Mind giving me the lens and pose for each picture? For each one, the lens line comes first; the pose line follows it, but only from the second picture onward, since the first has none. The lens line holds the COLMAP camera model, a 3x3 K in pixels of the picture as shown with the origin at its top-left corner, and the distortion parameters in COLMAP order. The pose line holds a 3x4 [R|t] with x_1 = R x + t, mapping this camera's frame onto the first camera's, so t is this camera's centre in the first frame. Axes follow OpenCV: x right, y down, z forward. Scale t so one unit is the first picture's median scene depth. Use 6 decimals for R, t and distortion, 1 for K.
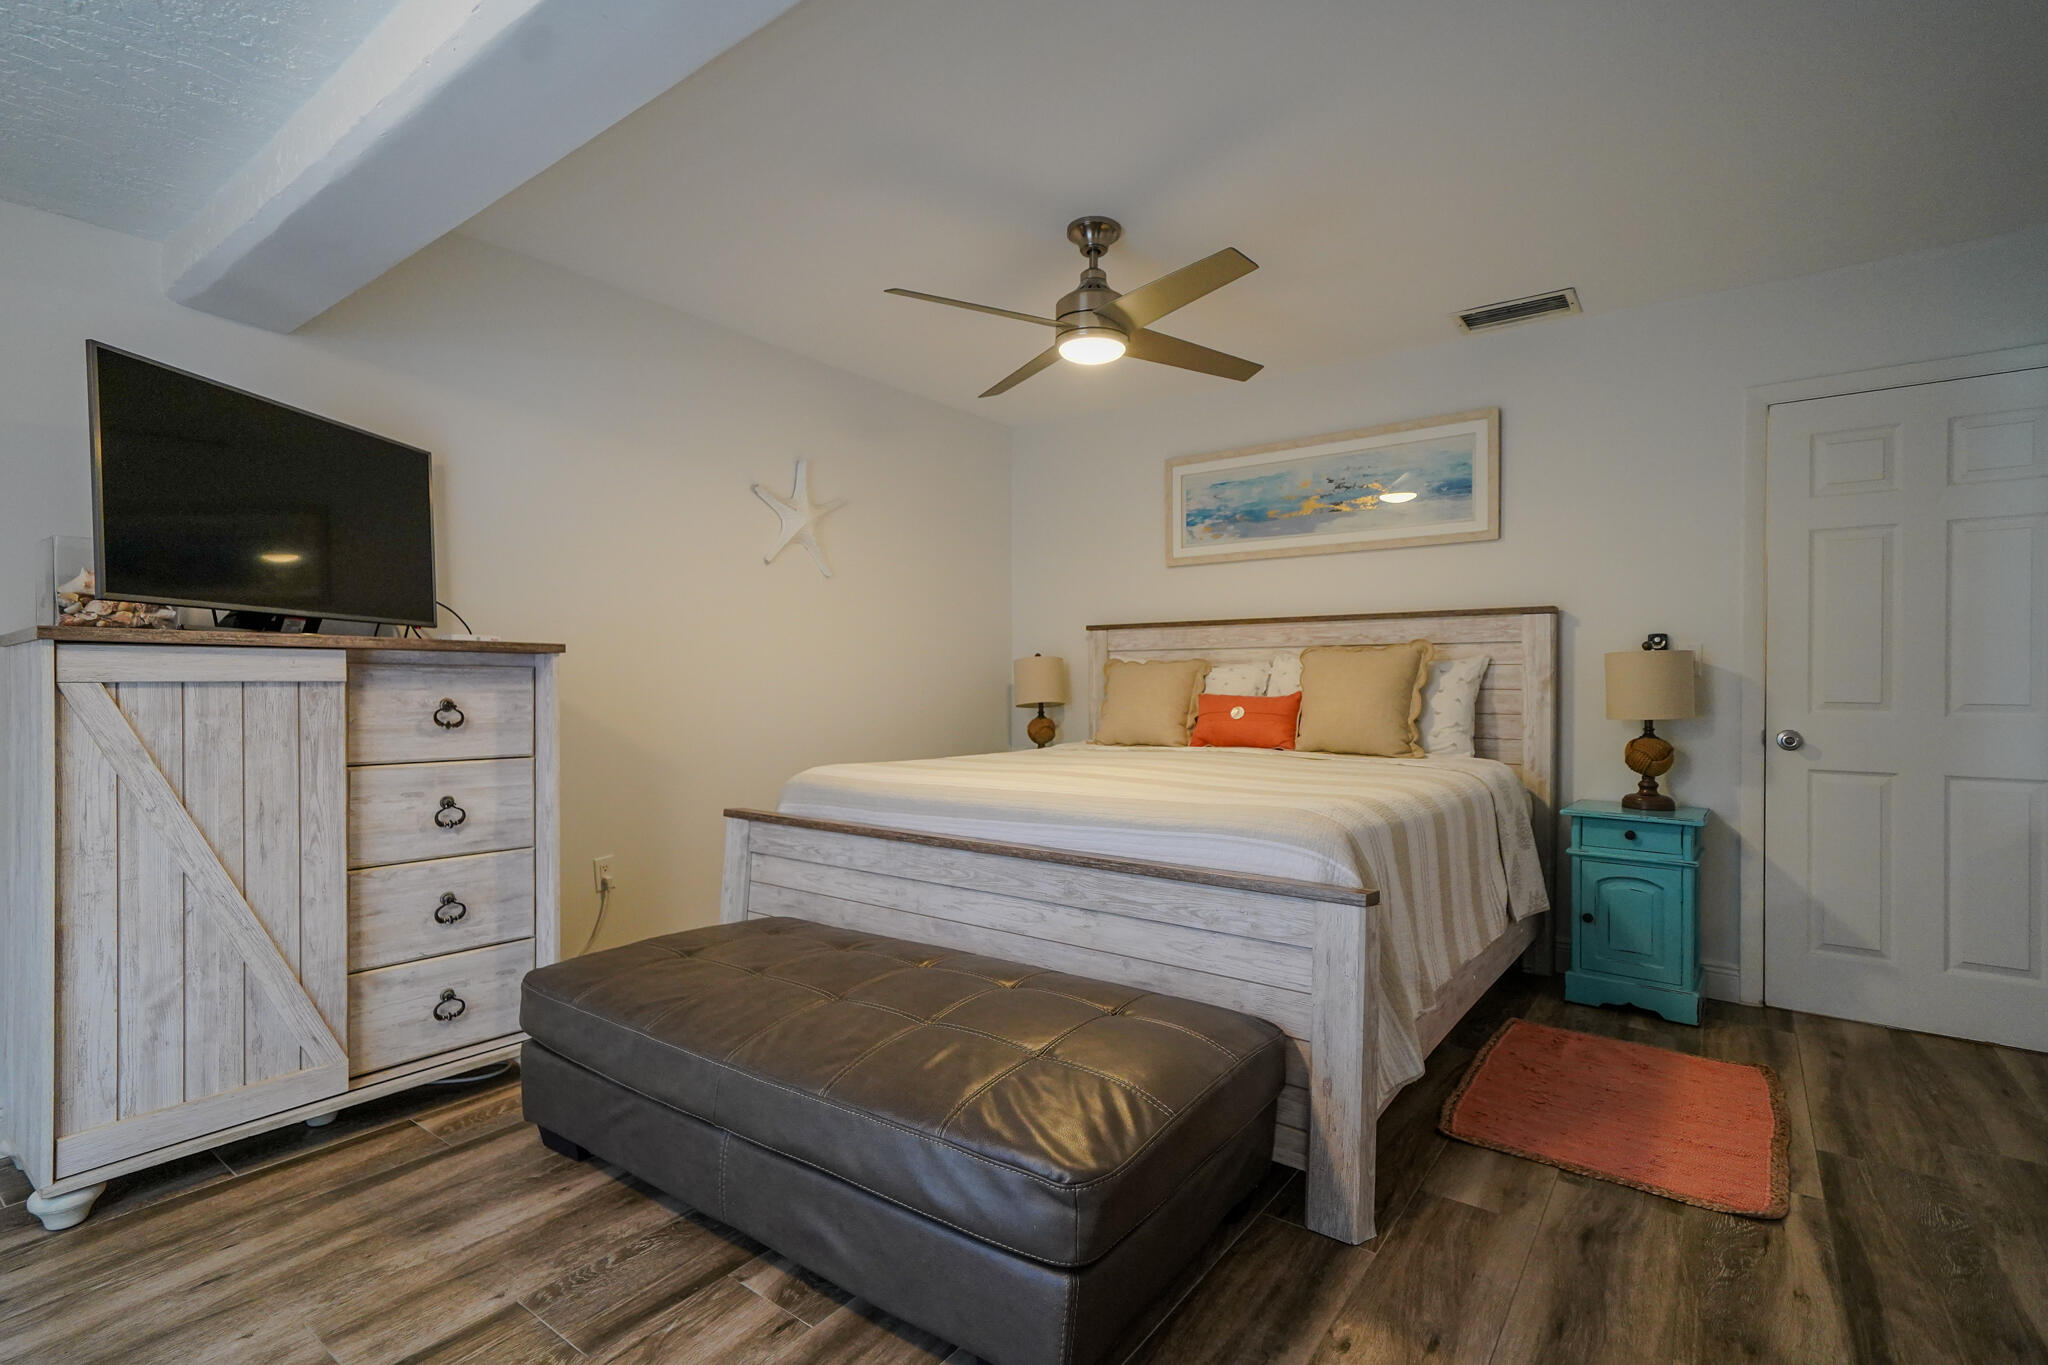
lens RADIAL K [[952.5, 0, 1024.0], [0, 952.5, 682.5], [0, 0, 1]] dist [0.000114, 0.000565]
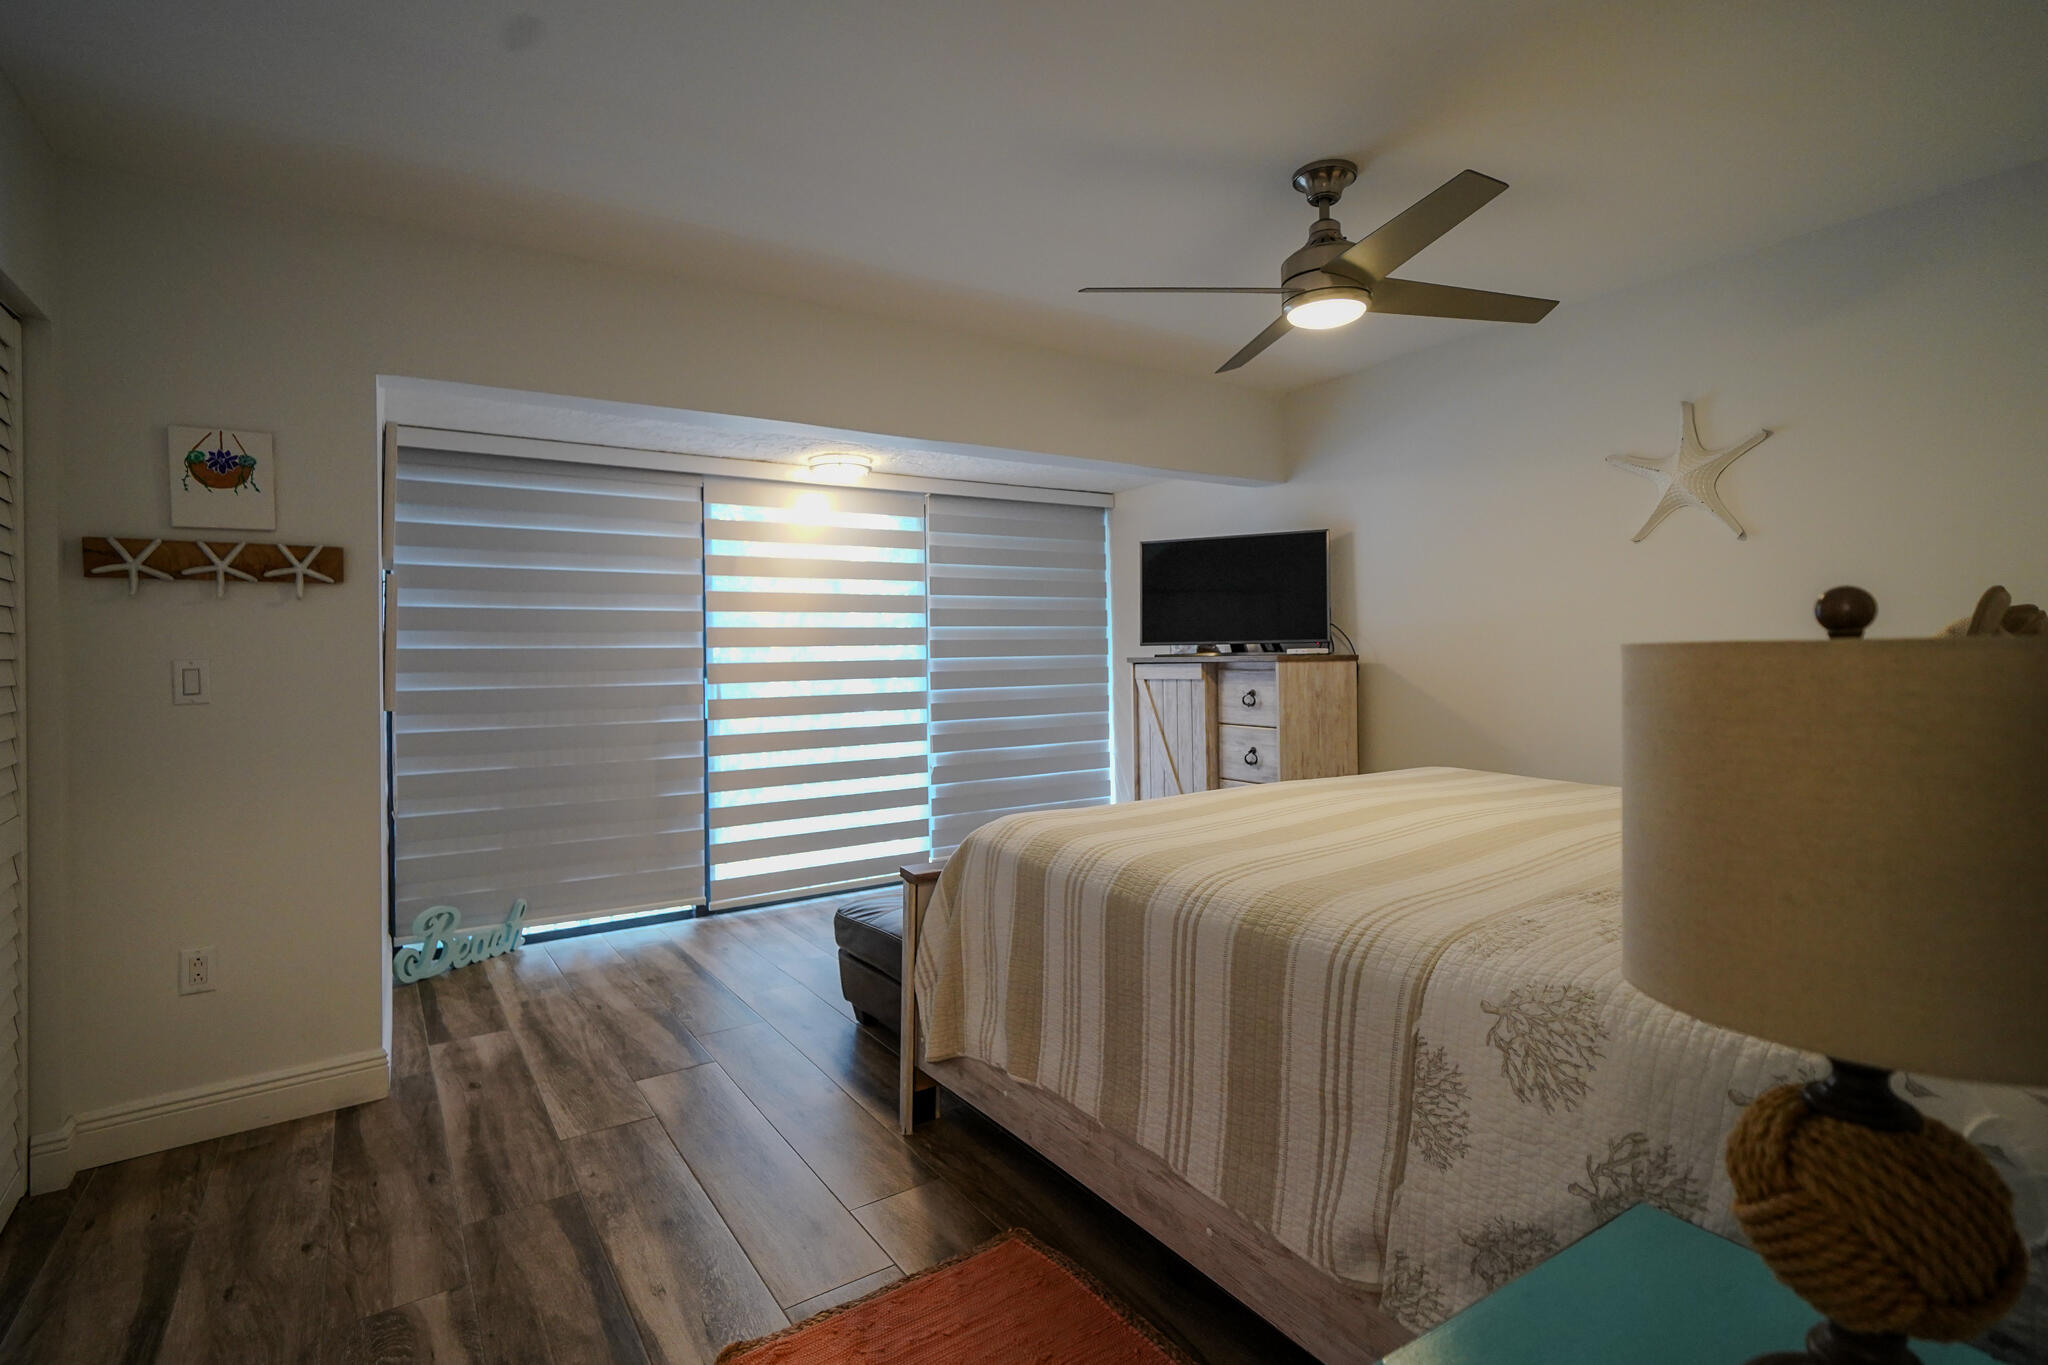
lens RADIAL K [[956.7, 0, 1024.0], [0, 956.7, 682.5], [0, 0, 1]] dist [-0.000644, -0.000090]
pose [[-0.335150, 0.029661, -0.941698, 1.137415], [0.016890, 0.999533, 0.025472, -0.045939], [0.942013, -0.007369, -0.335494, 1.191482]]
